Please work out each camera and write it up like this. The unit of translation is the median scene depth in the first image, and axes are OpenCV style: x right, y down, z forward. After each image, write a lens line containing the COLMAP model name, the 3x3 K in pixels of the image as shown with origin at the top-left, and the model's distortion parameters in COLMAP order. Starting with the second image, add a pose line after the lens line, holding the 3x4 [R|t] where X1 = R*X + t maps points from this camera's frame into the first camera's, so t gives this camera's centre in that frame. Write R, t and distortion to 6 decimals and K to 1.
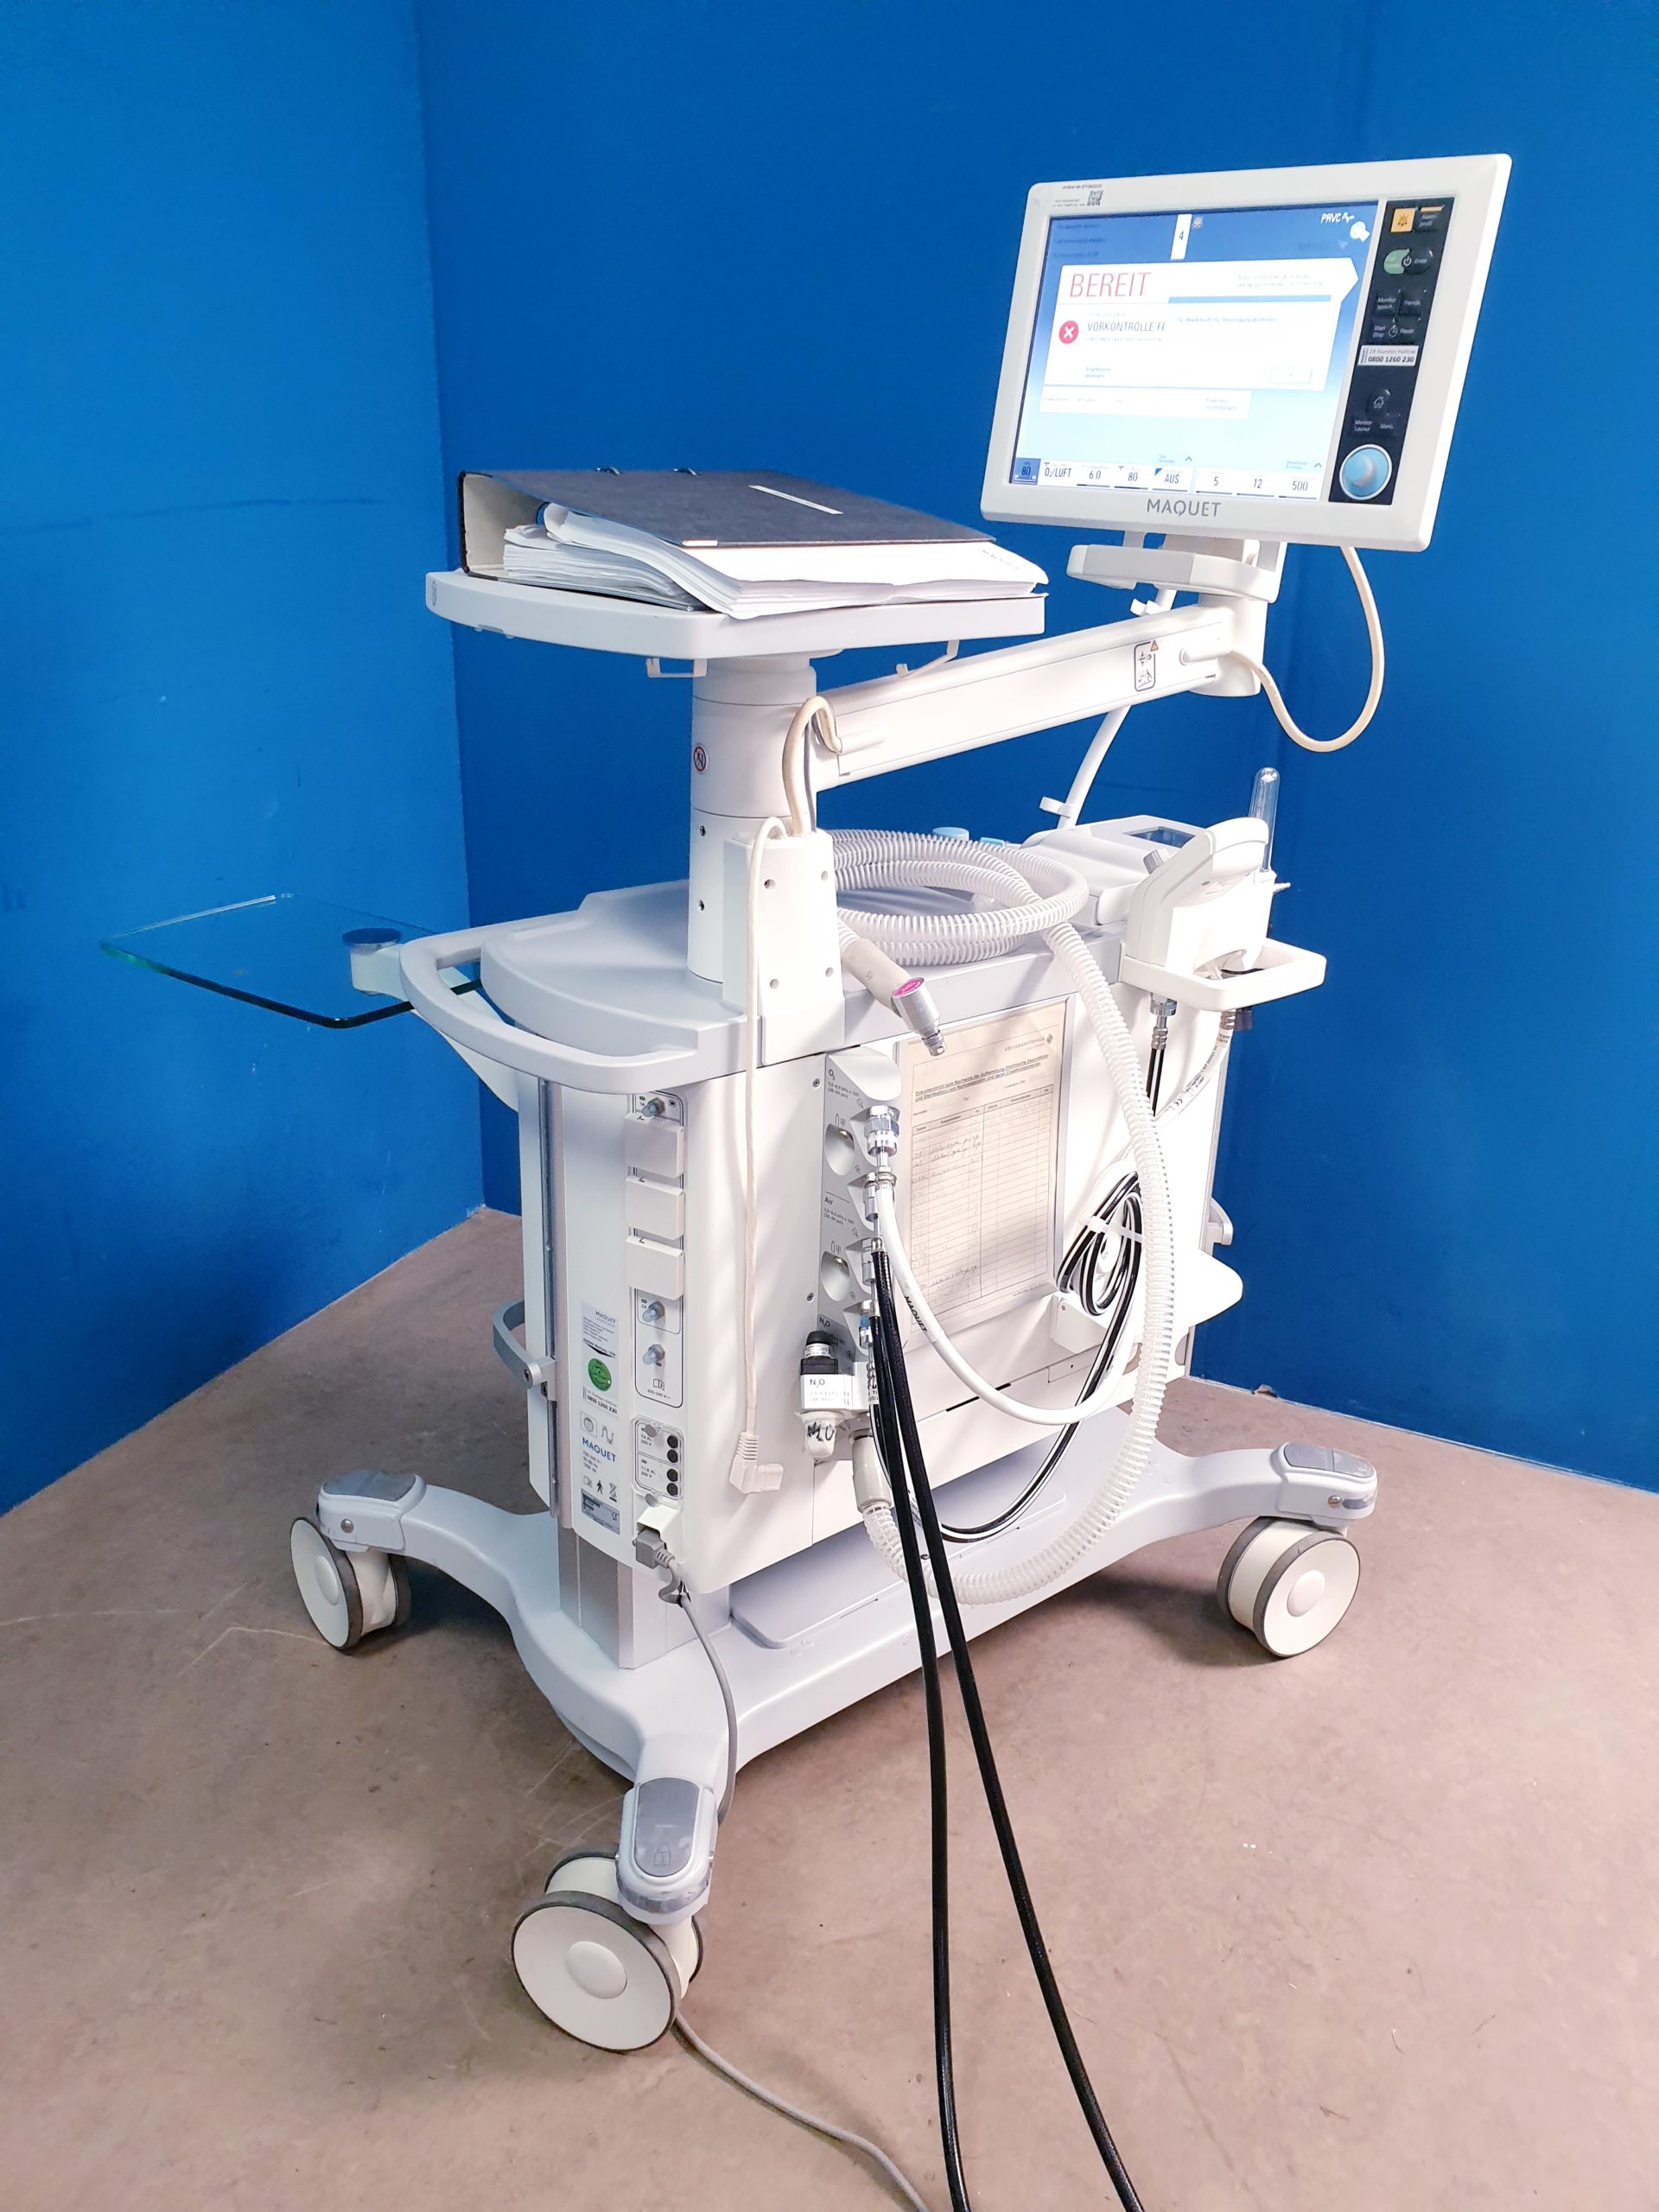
lens RADIAL K [[1671.2, 0, 803.5], [0, 1671.2, 1105.4], [0, 0, 1]] dist [0.002709, 0.001824]
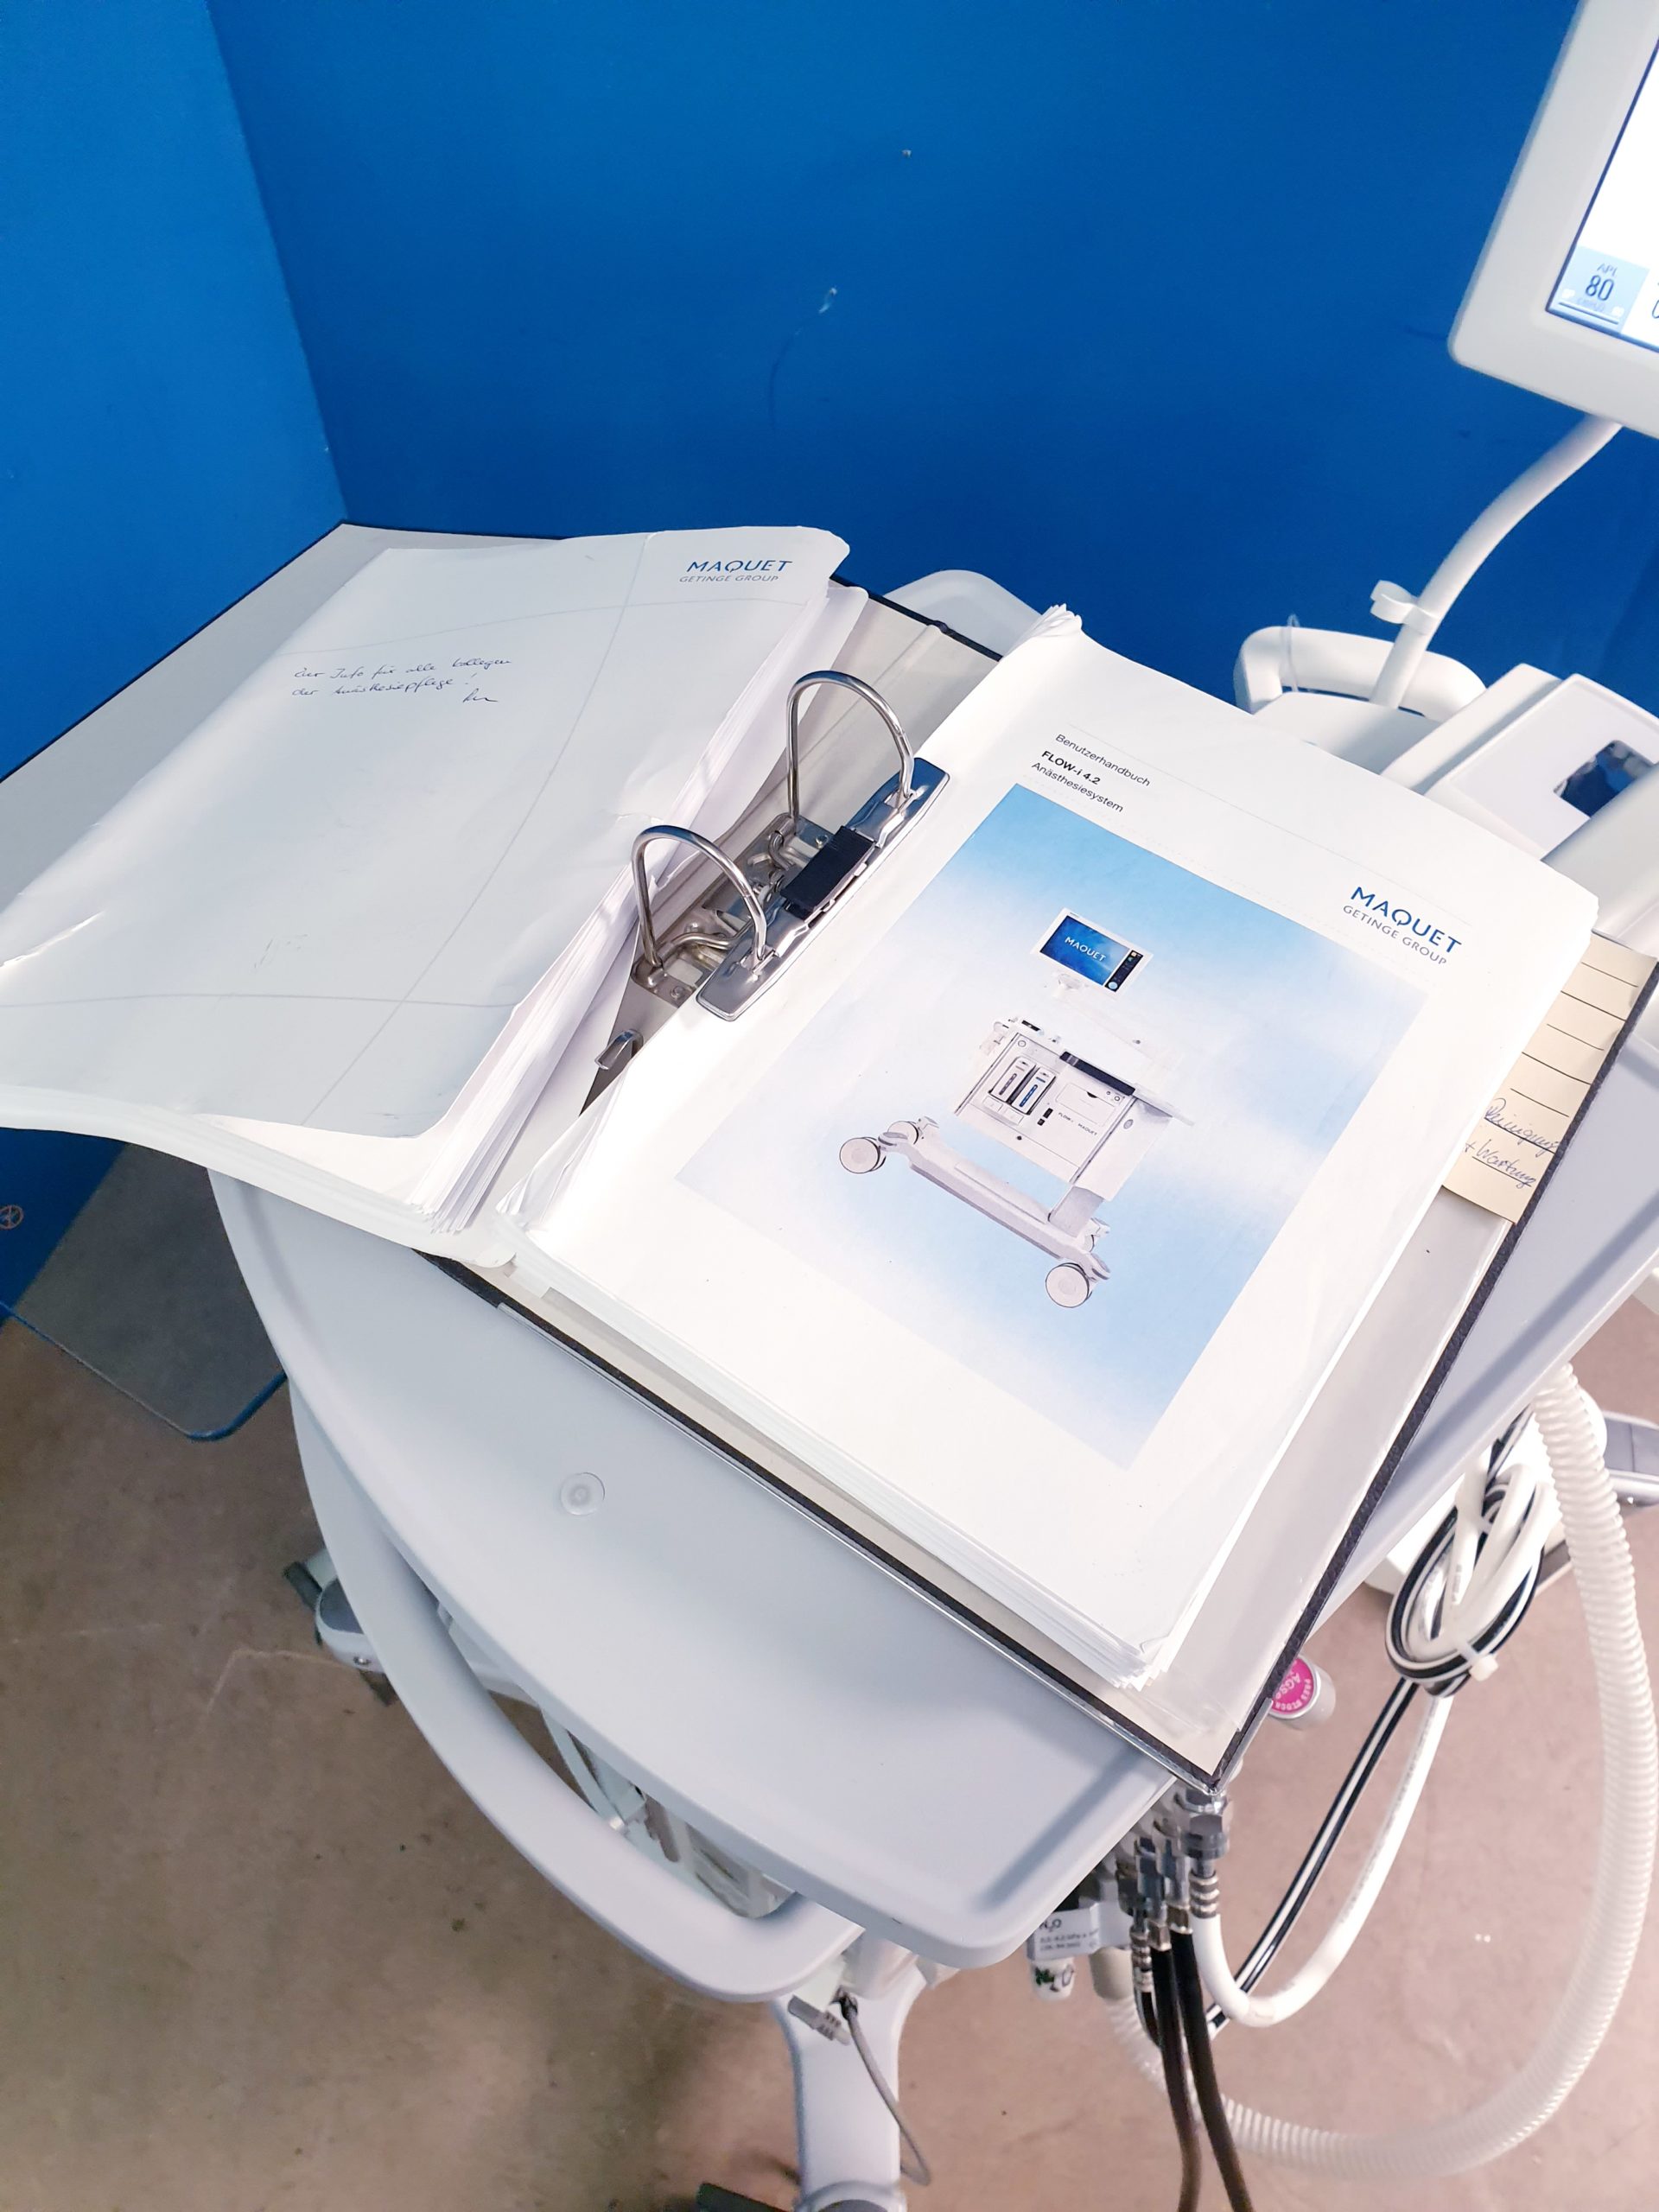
lens RADIAL K [[1671.2, 0, 803.5], [0, 1671.2, 1105.4], [0, 0, 1]] dist [0.002709, 0.001824]
pose [[0.998000, -0.062652, 0.008380, -0.064921], [0.046628, 0.819207, 0.571599, -0.422549], [-0.042677, -0.570065, 0.820491, 0.548095]]
